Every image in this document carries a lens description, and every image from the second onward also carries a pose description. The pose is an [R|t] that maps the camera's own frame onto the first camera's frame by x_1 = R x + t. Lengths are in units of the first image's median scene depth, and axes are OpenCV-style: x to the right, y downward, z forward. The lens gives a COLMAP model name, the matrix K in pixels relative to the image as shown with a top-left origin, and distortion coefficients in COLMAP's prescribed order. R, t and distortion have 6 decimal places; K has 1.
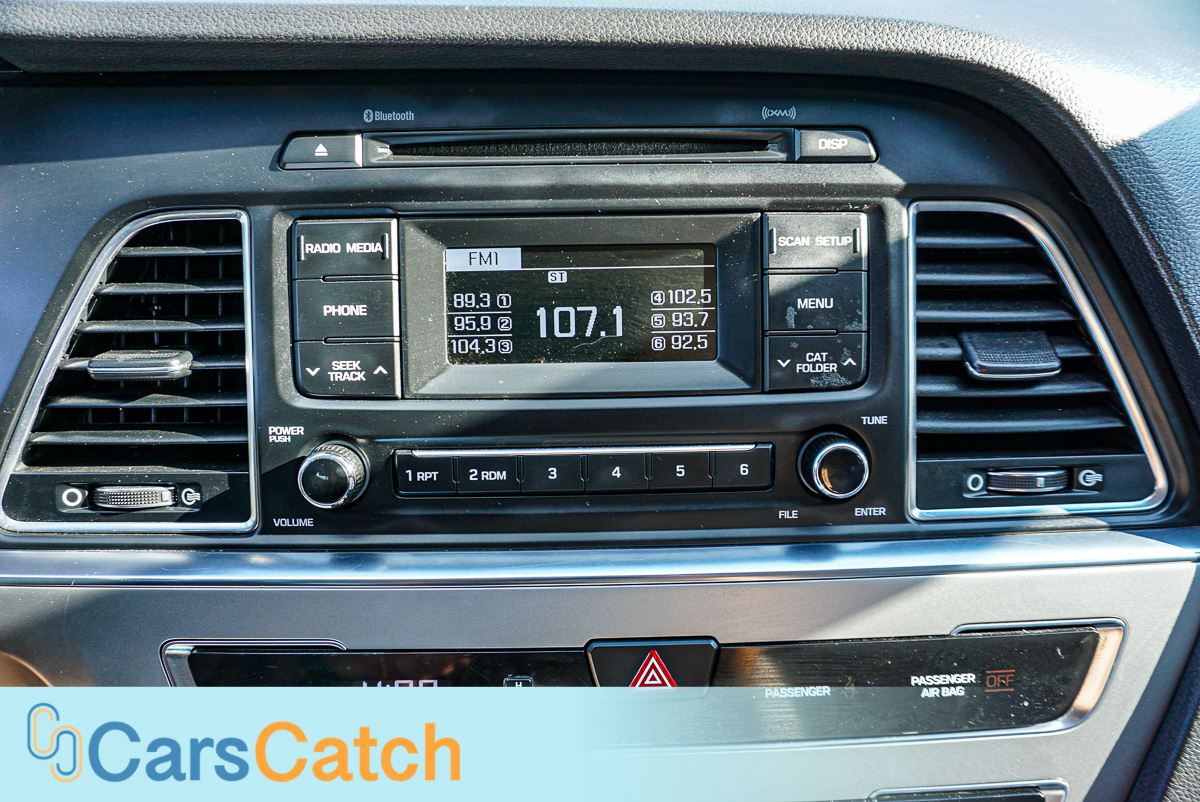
lens RADIAL K [[817.3, 0, 600.8], [0, 817.3, 407.7], [0, 0, 1]] dist [-0.041545, 0.037058]
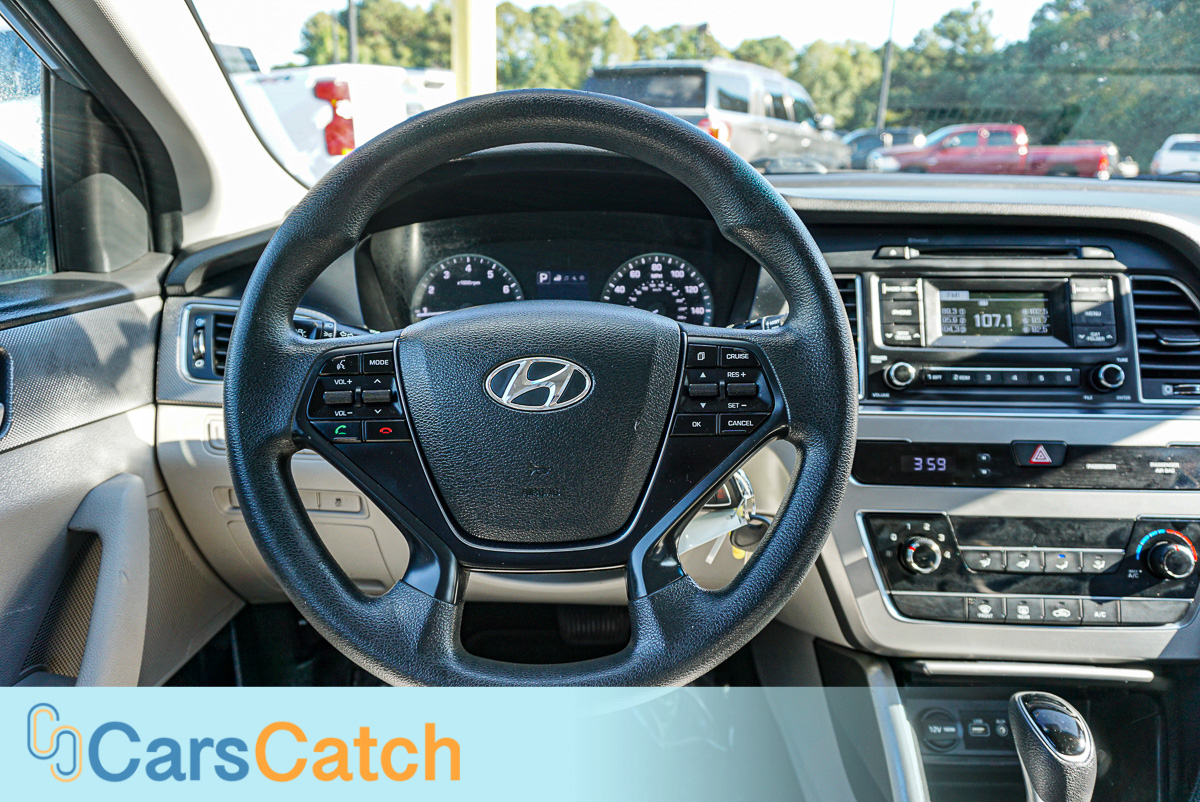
lens RADIAL K [[817.3, 0, 604.3], [0, 817.3, 397.2], [0, 0, 1]] dist [-0.041545, 0.037058]
pose [[0.996055, 0.024124, -0.085400, -0.999337], [-0.042410, 0.974737, -0.219292, 0.720905], [0.077953, 0.222048, 0.971915, -1.450537]]
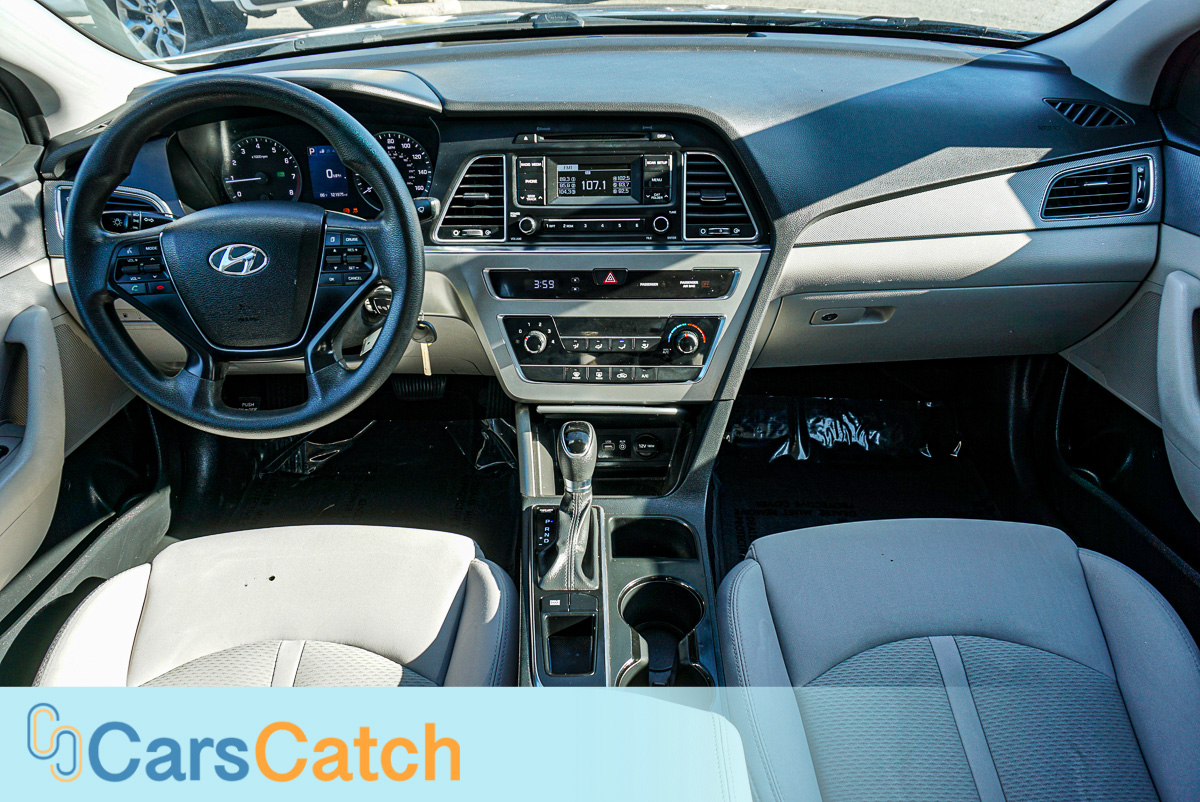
lens RADIAL K [[817.3, 0, 601.4], [0, 817.3, 398.2], [0, 0, 1]] dist [-0.041545, 0.037058]
pose [[0.996229, 0.024568, -0.083216, 0.342256], [-0.018677, 0.997312, 0.070847, 0.598615], [0.084733, -0.069026, 0.994010, -2.746986]]
